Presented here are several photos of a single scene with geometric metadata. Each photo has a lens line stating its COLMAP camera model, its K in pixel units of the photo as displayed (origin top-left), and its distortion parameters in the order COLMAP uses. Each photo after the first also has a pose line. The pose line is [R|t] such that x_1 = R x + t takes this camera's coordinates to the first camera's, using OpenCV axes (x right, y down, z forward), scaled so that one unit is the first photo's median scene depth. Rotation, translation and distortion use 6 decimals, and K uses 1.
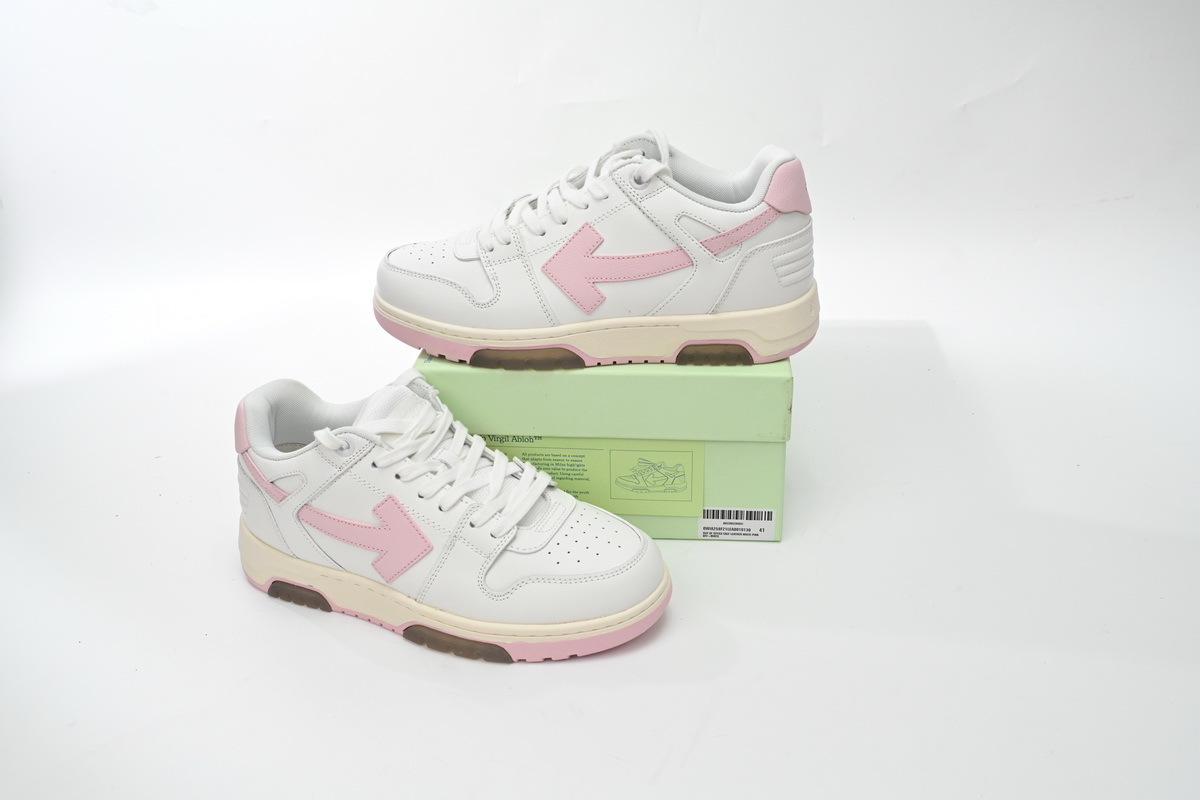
lens RADIAL K [[1177.1, 0, 598.5], [0, 1177.1, 396.1], [0, 0, 1]] dist [0.010240, 0.000000]
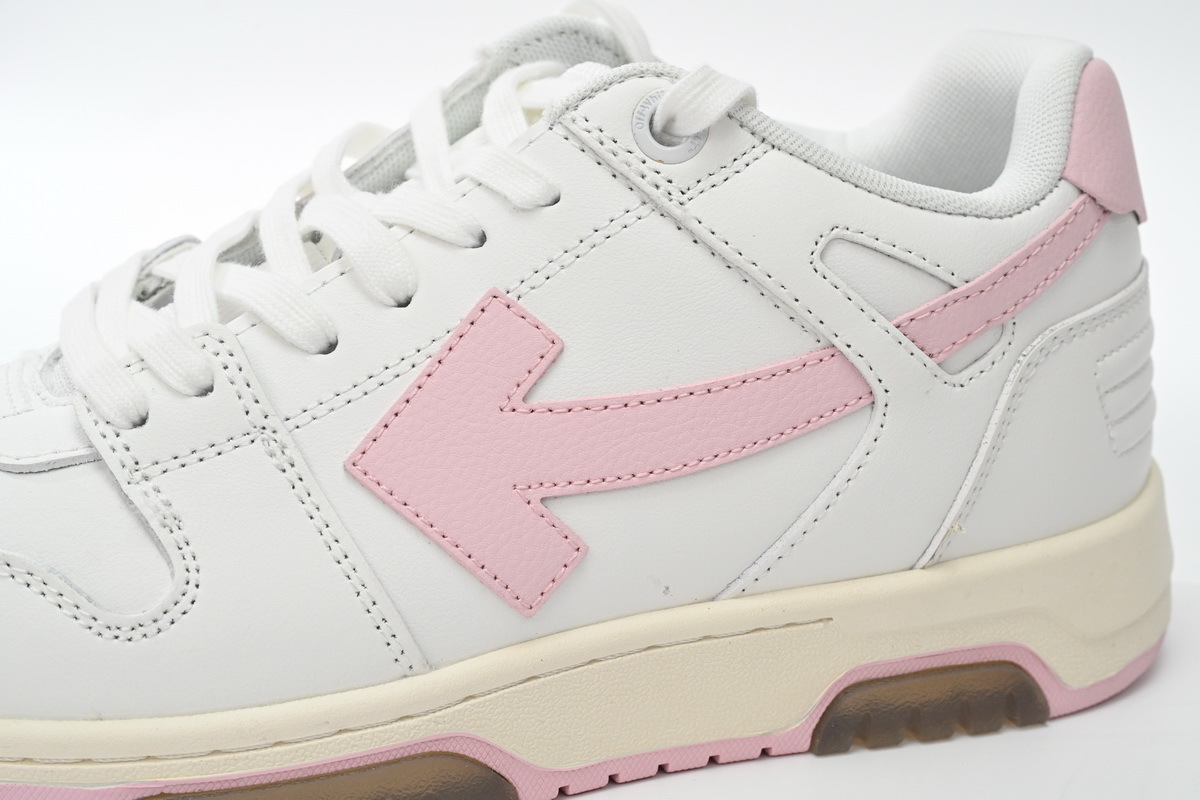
lens RADIAL K [[2254.6, 0, 600.6], [0, 2254.6, 404.2], [0, 0, 1]] dist [-0.011855, 0.000000]
pose [[0.930640, -0.079580, 0.357179, -0.180005], [0.141015, 0.978674, -0.149369, -0.037065], [-0.337675, 0.189376, 0.922015, 0.499365]]
